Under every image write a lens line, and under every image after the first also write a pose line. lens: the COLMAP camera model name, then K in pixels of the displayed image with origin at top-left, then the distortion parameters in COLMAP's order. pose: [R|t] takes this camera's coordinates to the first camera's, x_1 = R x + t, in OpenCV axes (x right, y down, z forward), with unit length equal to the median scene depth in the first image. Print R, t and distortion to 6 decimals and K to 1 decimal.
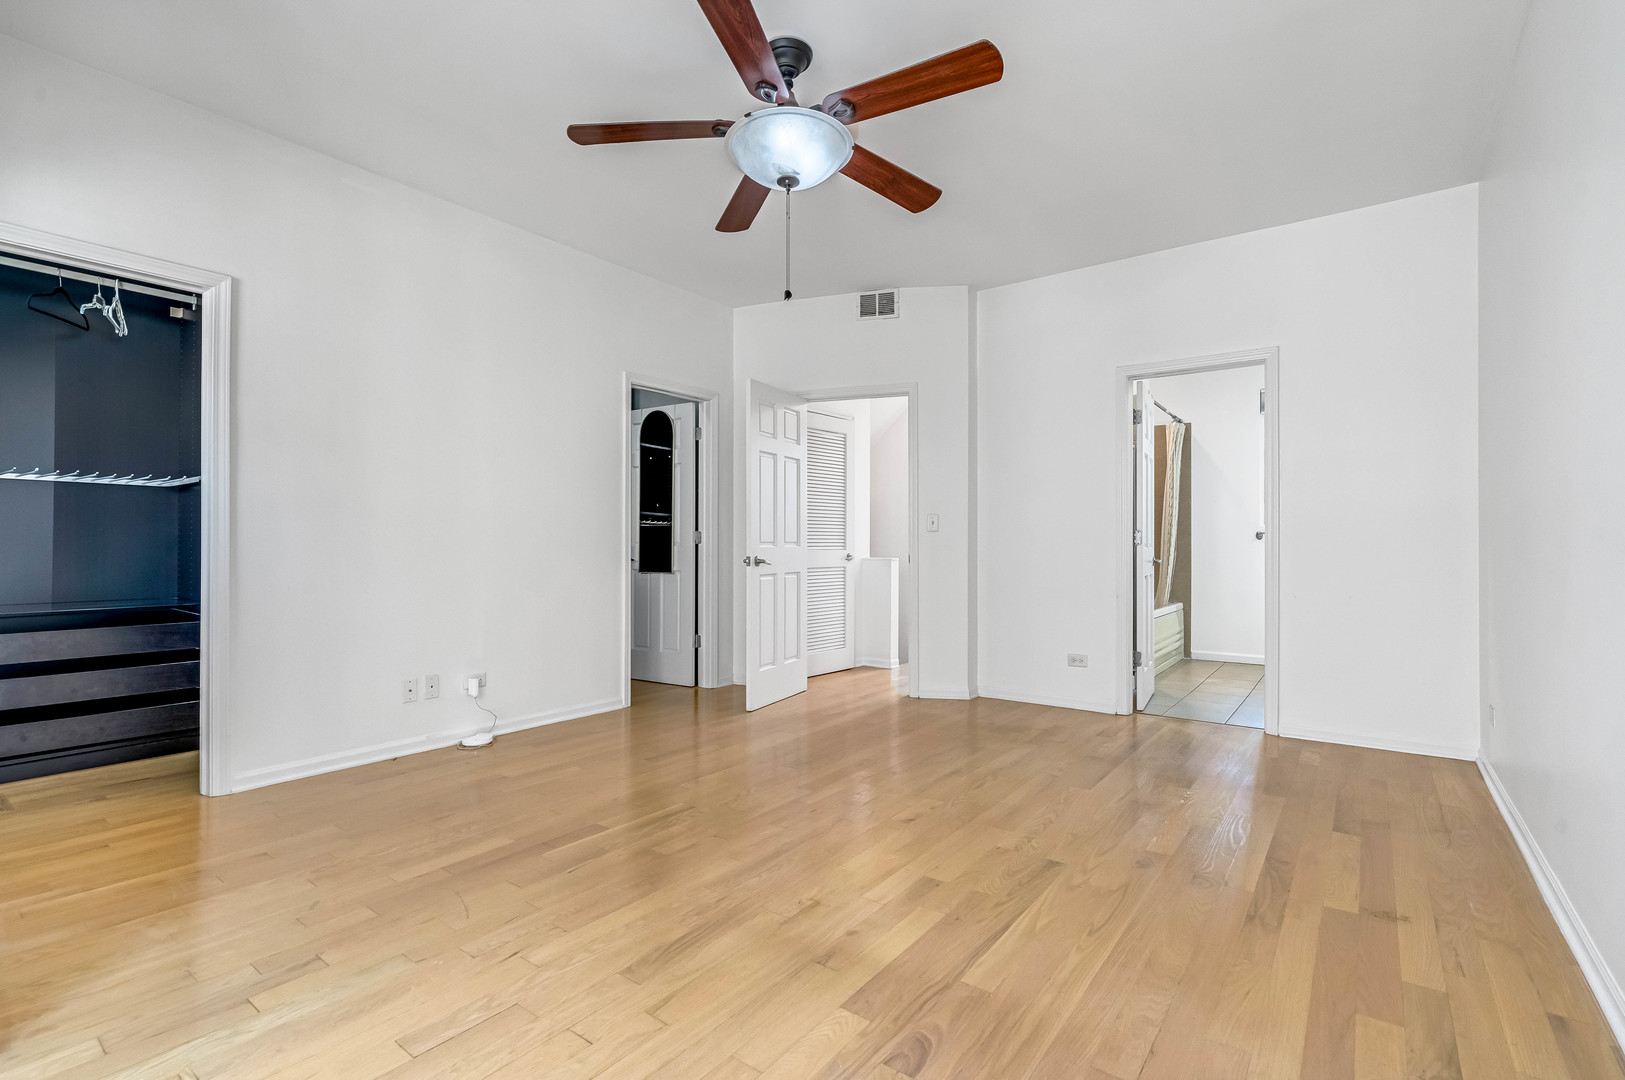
lens RADIAL K [[742.8, 0, 818.9], [0, 742.8, 541.4], [0, 0, 1]] dist [-0.001599, 0.000666]
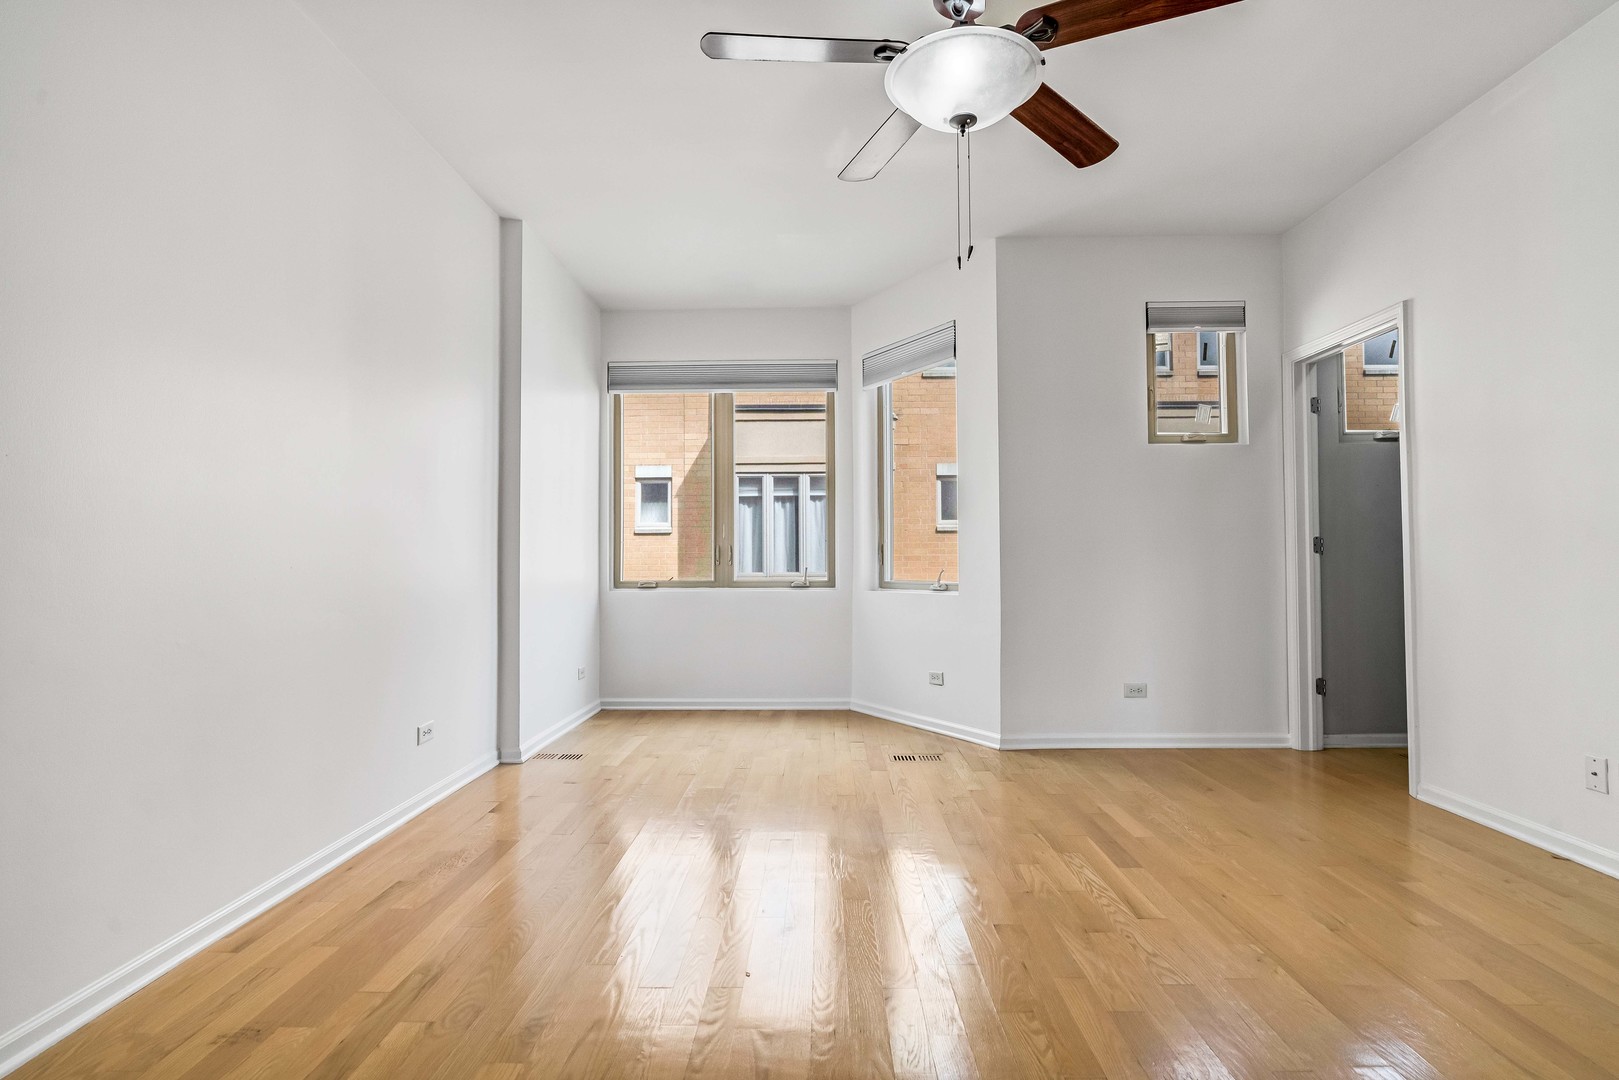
lens RADIAL K [[740.1, 0, 815.9], [0, 740.1, 541.4], [0, 0, 1]] dist [-0.001599, 0.000666]
pose [[-0.804231, -0.015068, -0.594126, 0.611257], [0.003854, 0.999525, -0.030567, 0.009324], [0.594305, -0.026872, -0.803791, 1.626547]]
